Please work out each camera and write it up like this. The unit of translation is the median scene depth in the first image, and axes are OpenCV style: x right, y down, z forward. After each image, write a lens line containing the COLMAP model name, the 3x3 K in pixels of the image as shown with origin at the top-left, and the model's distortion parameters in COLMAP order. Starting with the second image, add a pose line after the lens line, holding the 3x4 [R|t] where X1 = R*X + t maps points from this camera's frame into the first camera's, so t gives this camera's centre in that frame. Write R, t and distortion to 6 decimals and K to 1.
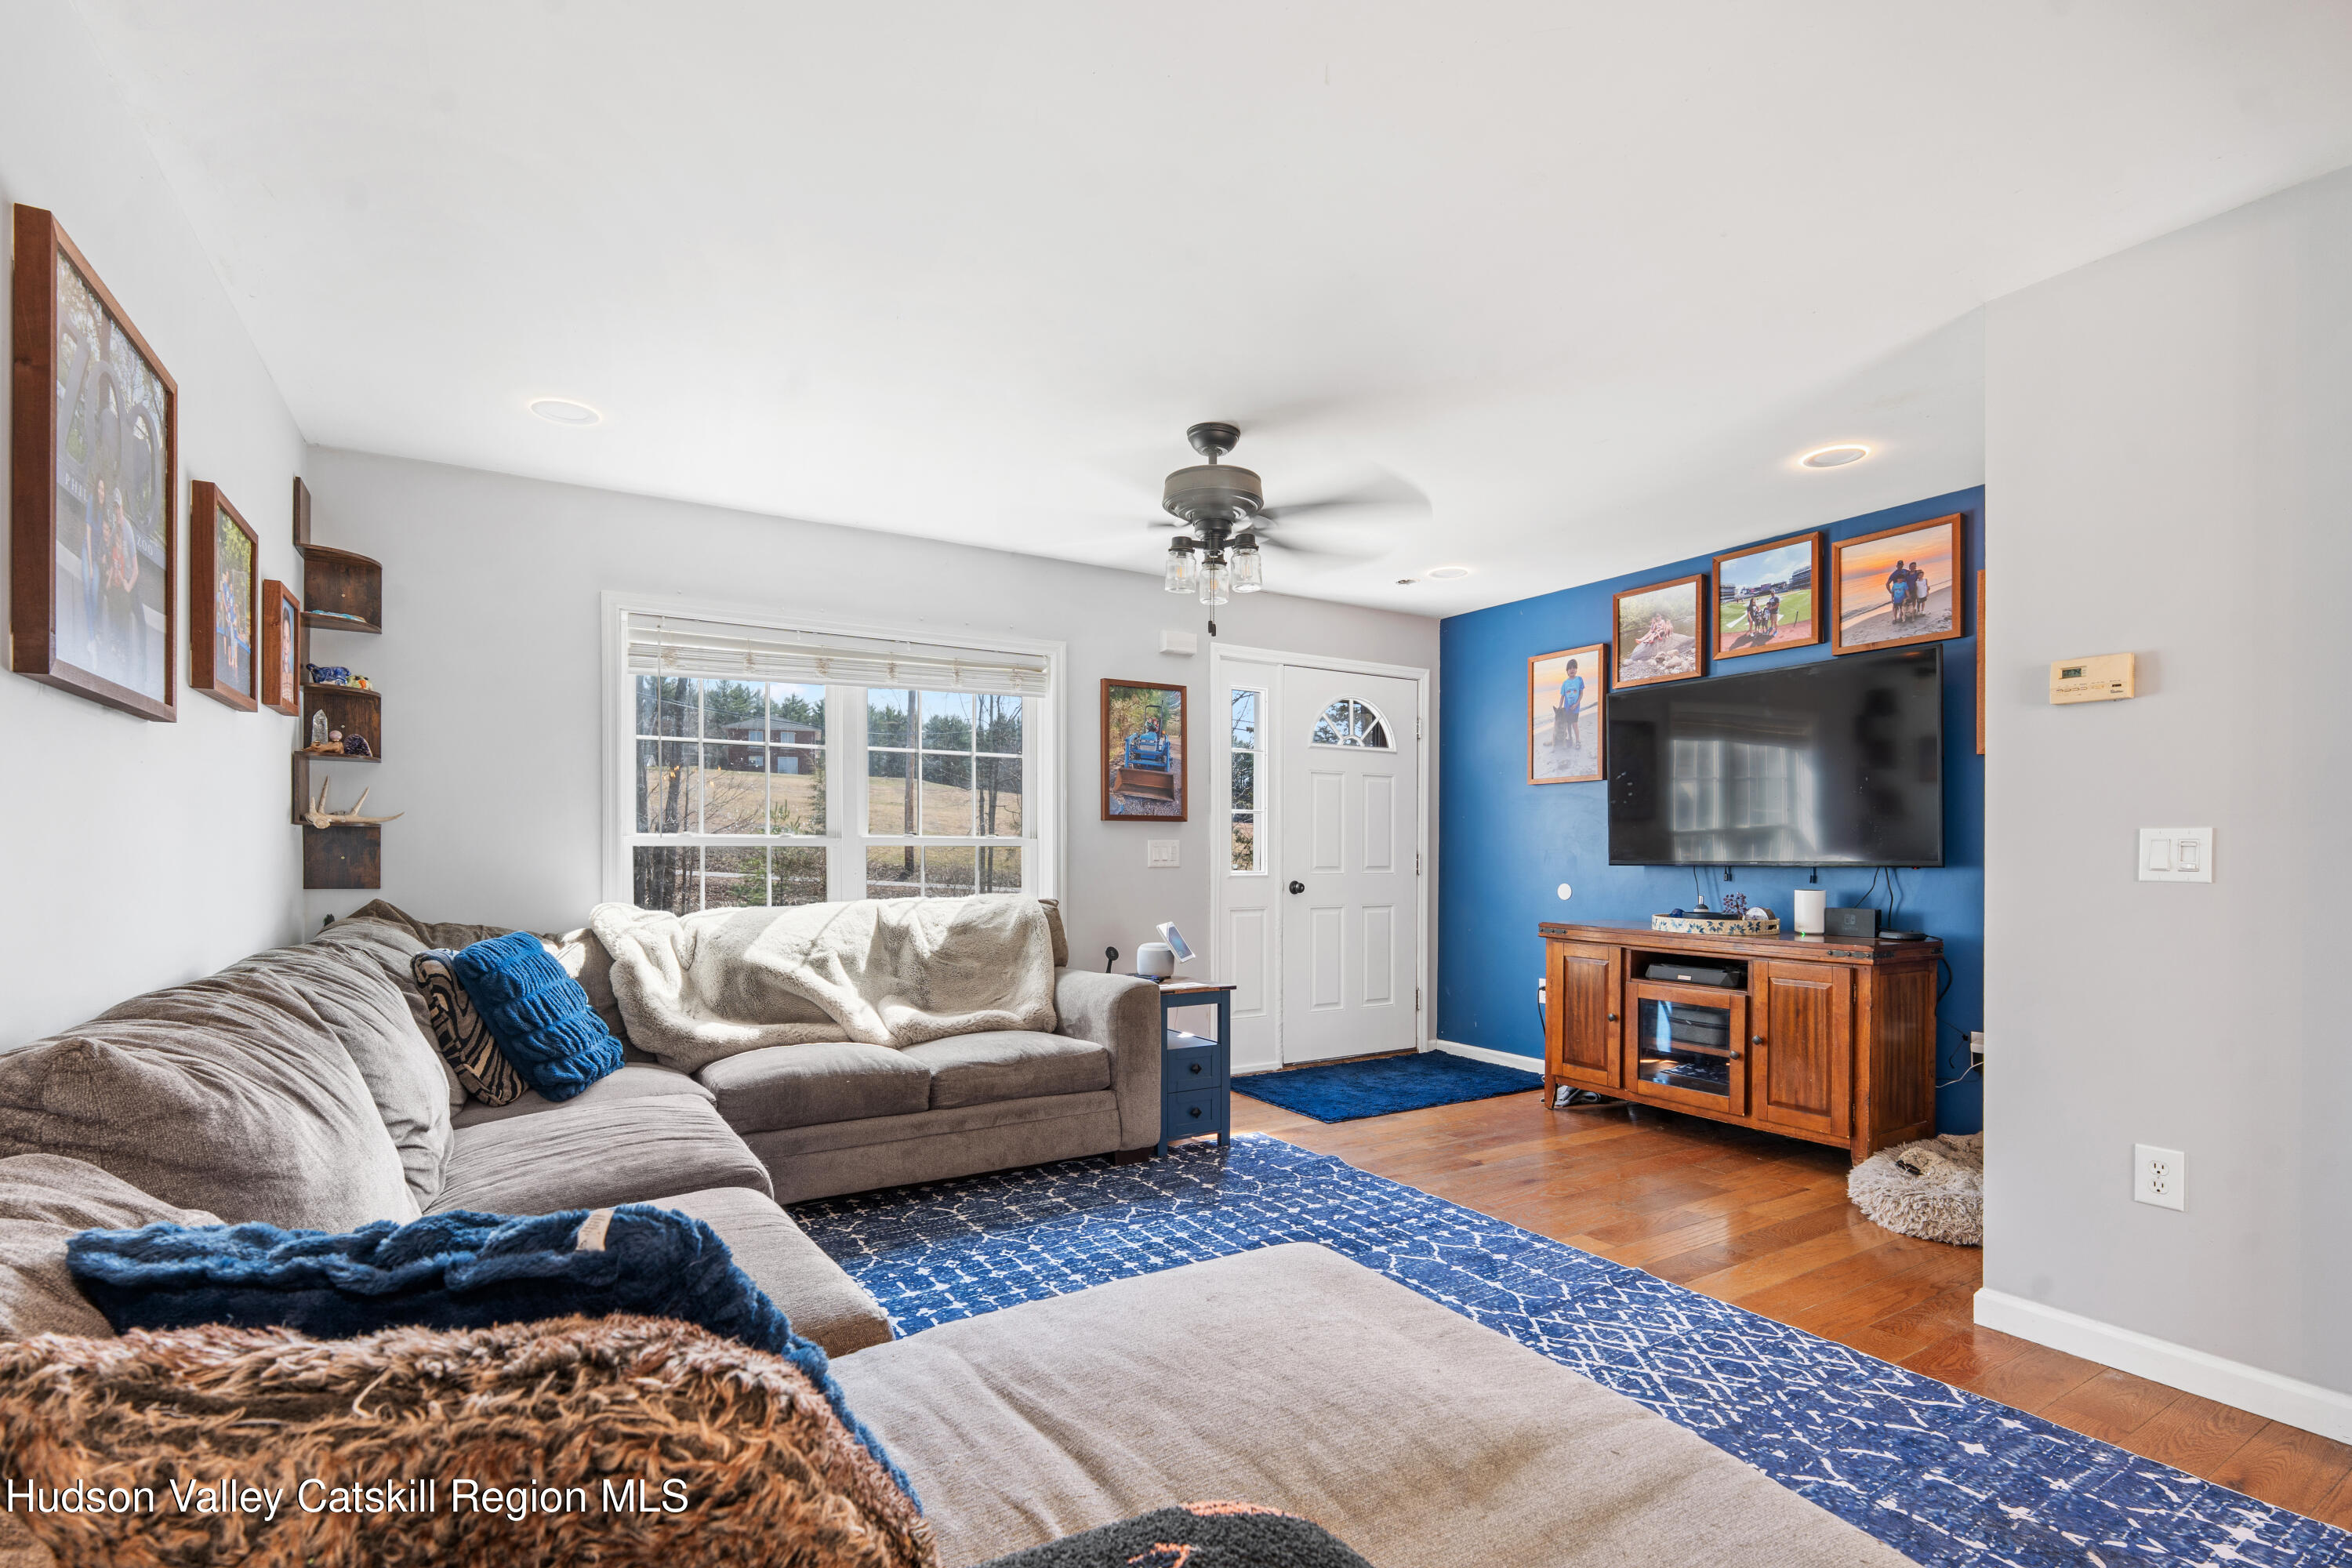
lens RADIAL K [[1078.3, 0, 1152.3], [0, 1078.3, 865.2], [0, 0, 1]] dist [-0.013044, 0.003902]
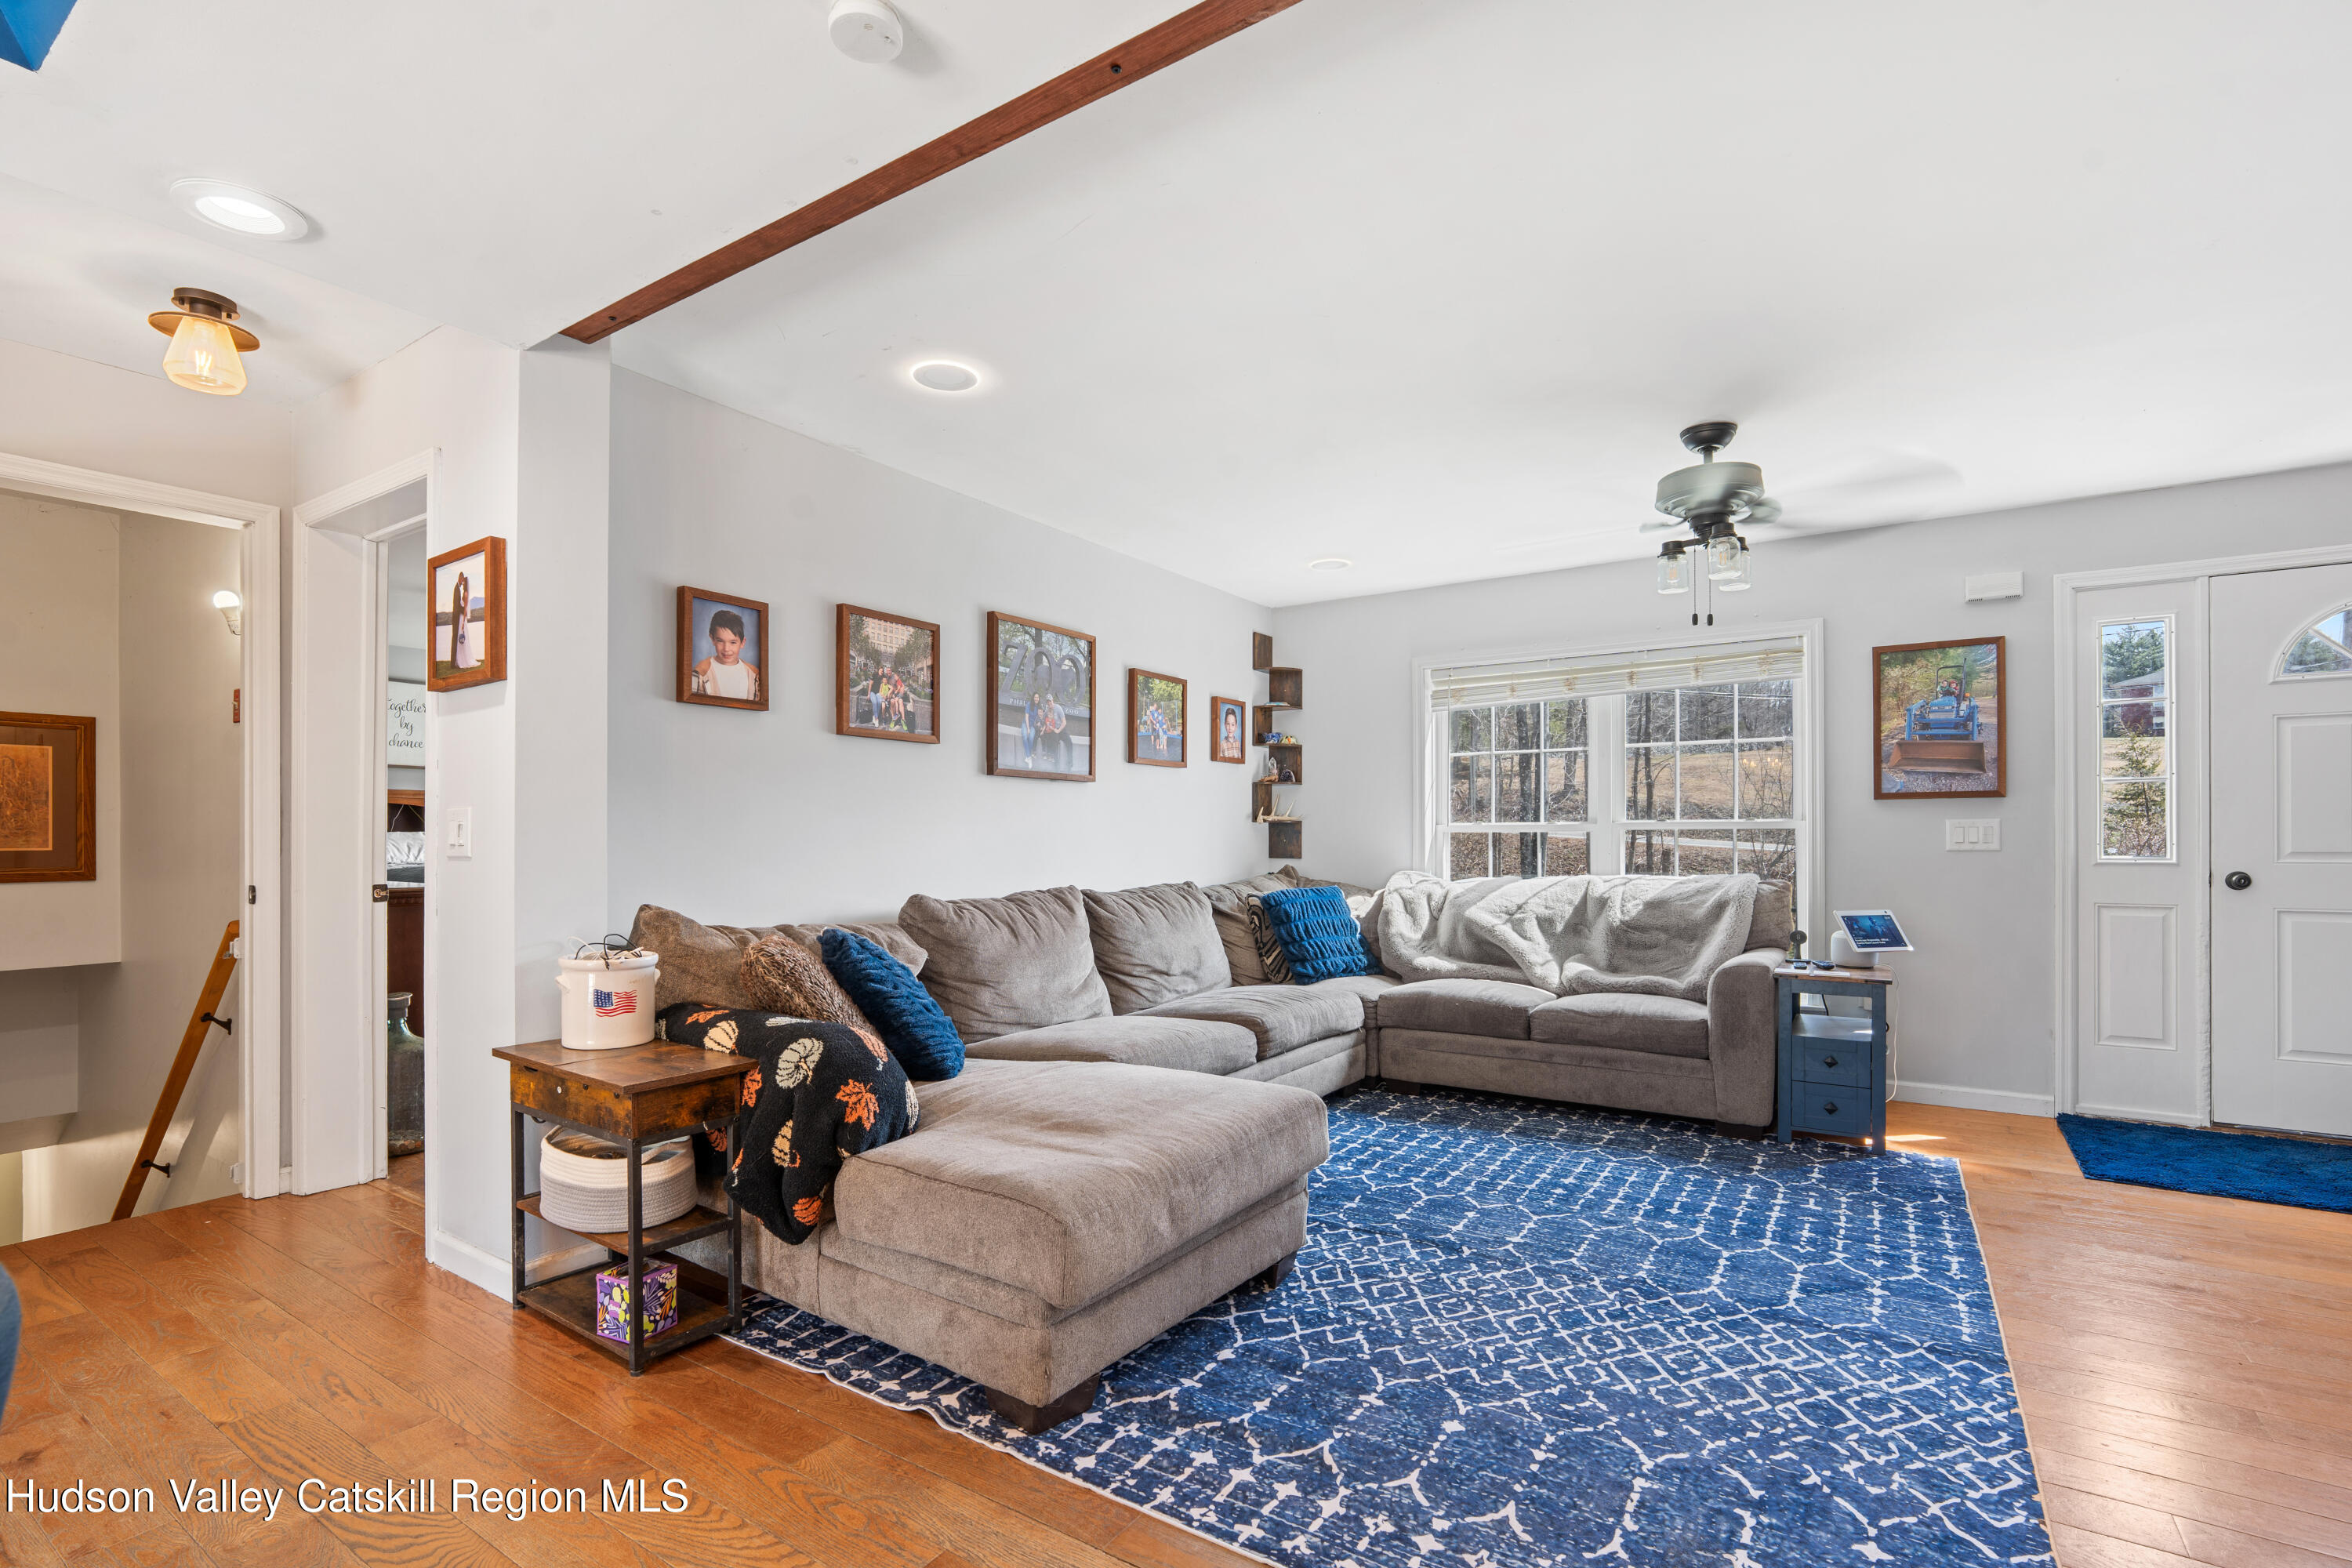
lens RADIAL K [[1078.3, 0, 1189.9], [0, 1078.3, 837.1], [0, 0, 1]] dist [-0.013044, 0.003902]
pose [[0.432497, -0.005627, -0.901618, 0.749376], [-0.005861, 0.999942, -0.009051, 0.003655], [0.901617, 0.009199, 0.432438, 0.096295]]
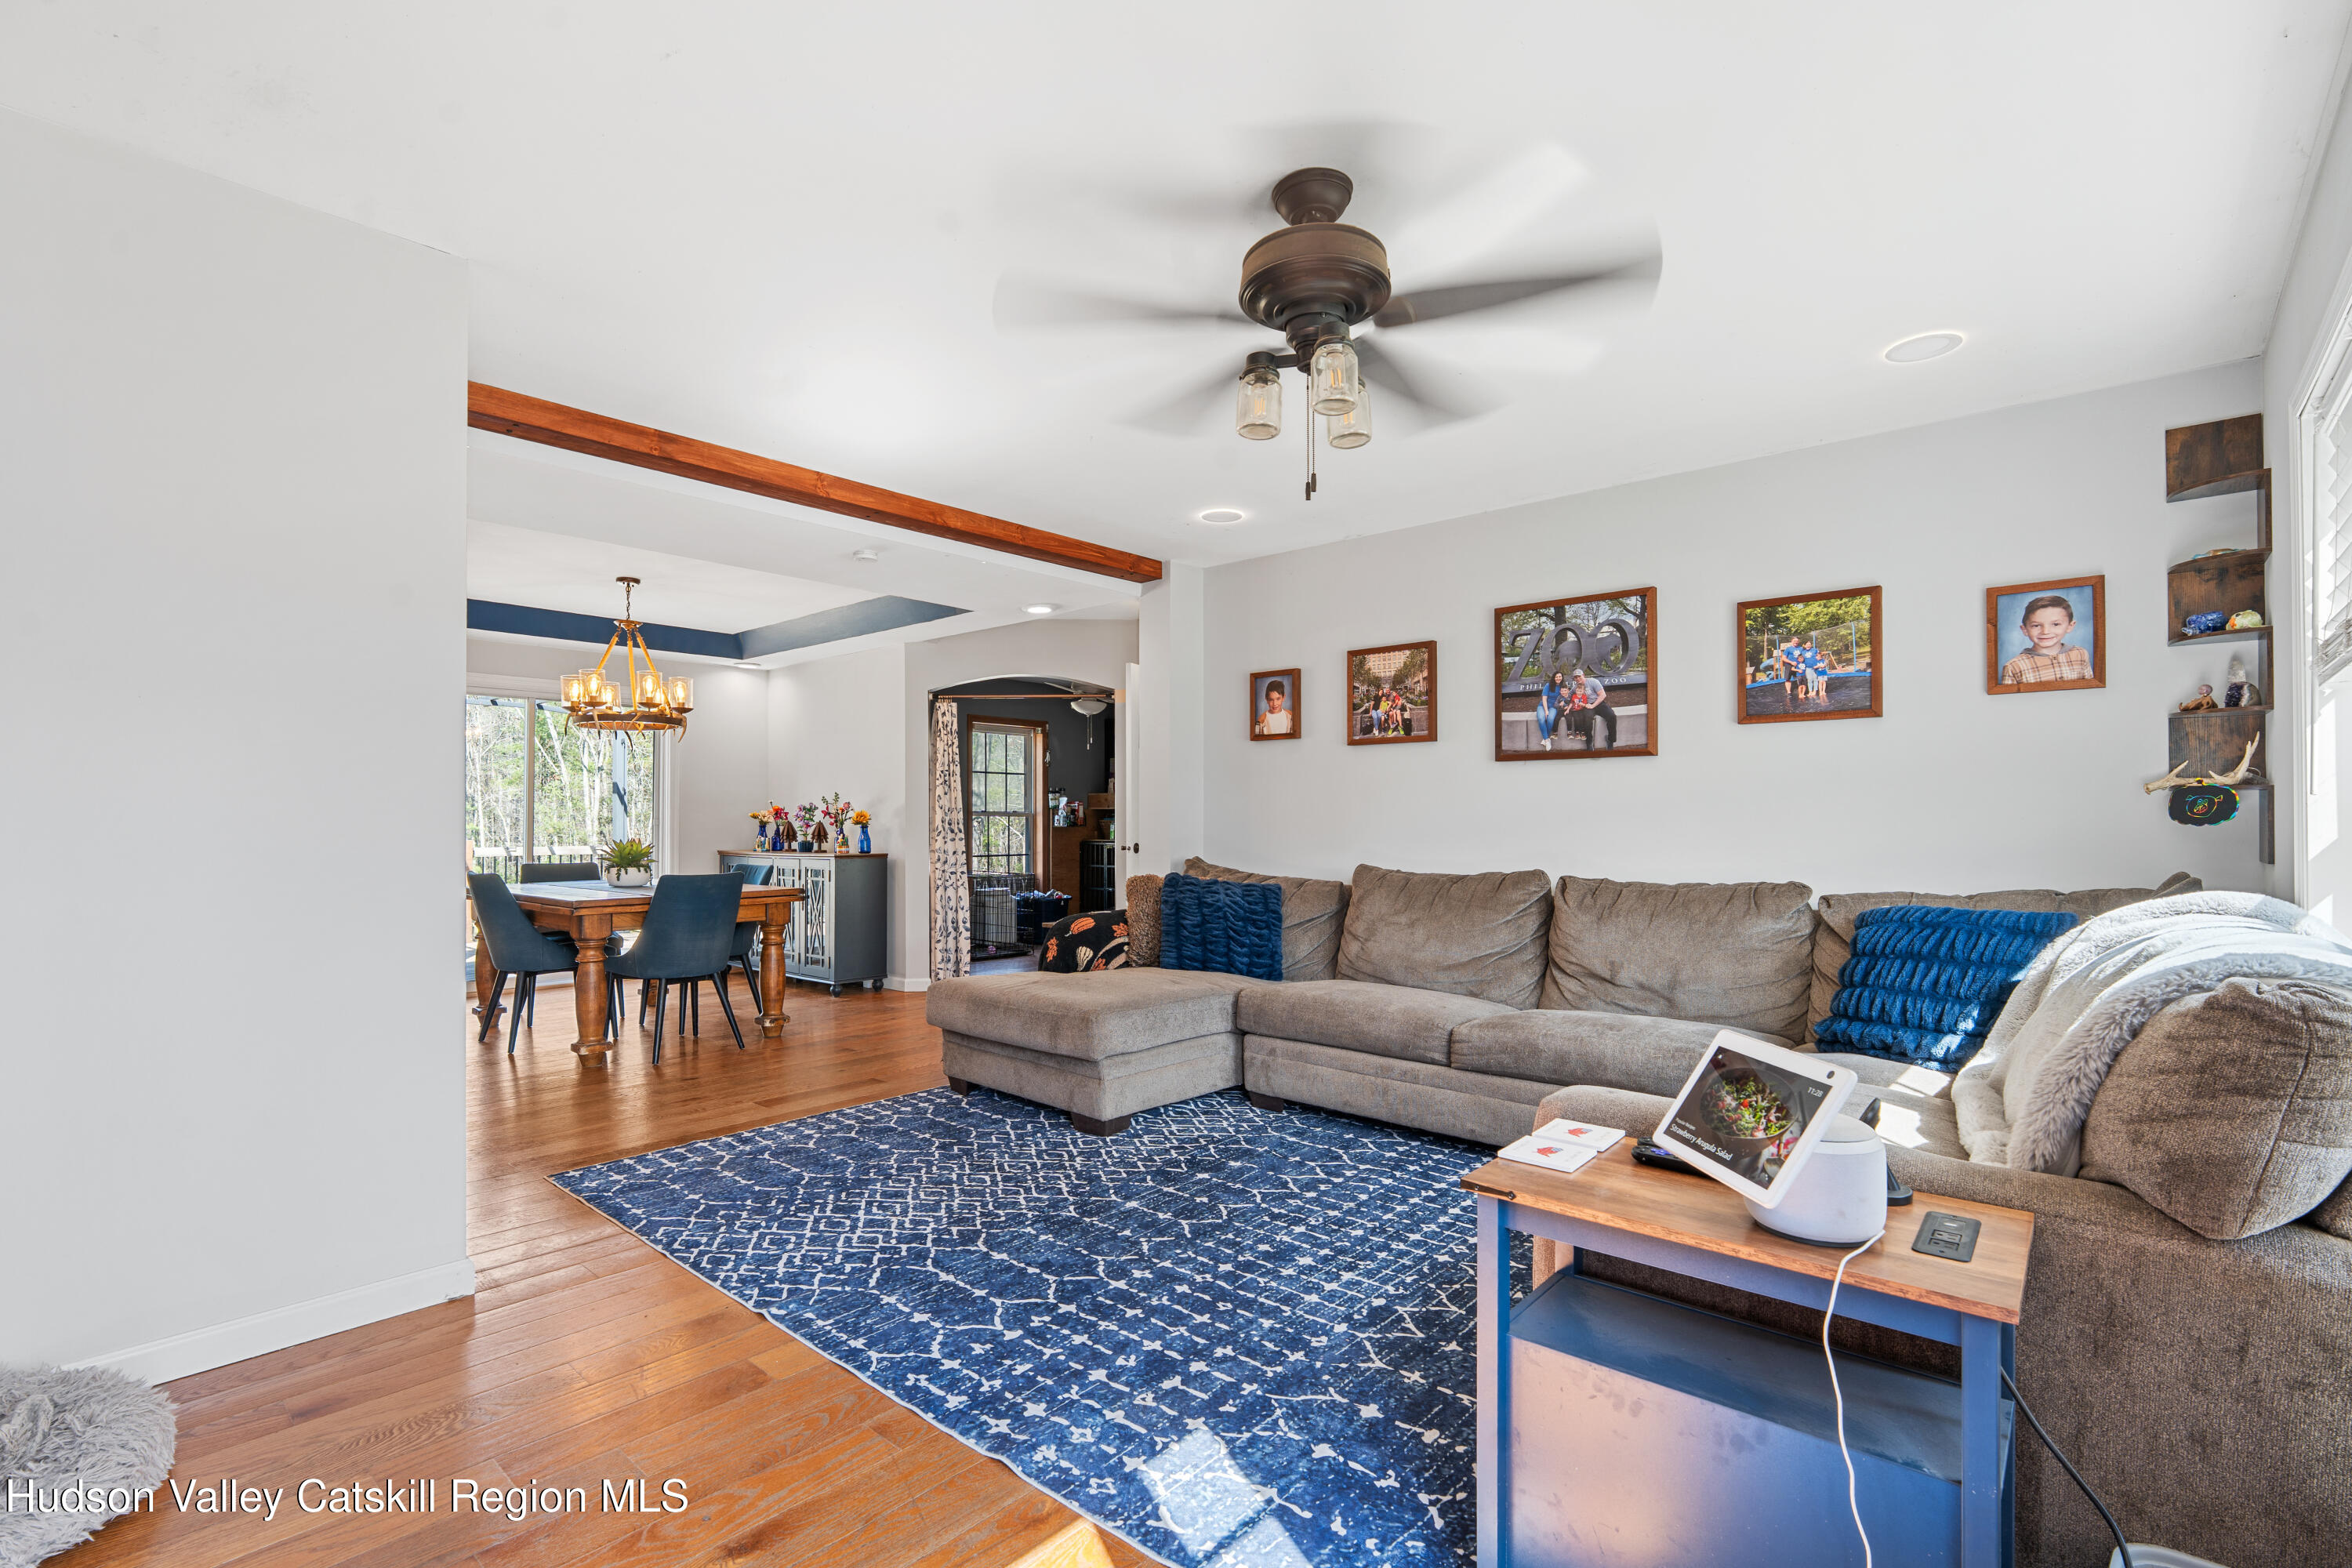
lens RADIAL K [[1078.3, 0, 1108.3], [0, 1078.3, 822.9], [0, 0, 1]] dist [-0.013044, 0.003902]
pose [[-0.968130, -0.002988, -0.250429, 0.335639], [-0.005719, 0.999932, 0.010176, -0.013261], [0.250382, 0.011284, -0.968081, 1.556628]]
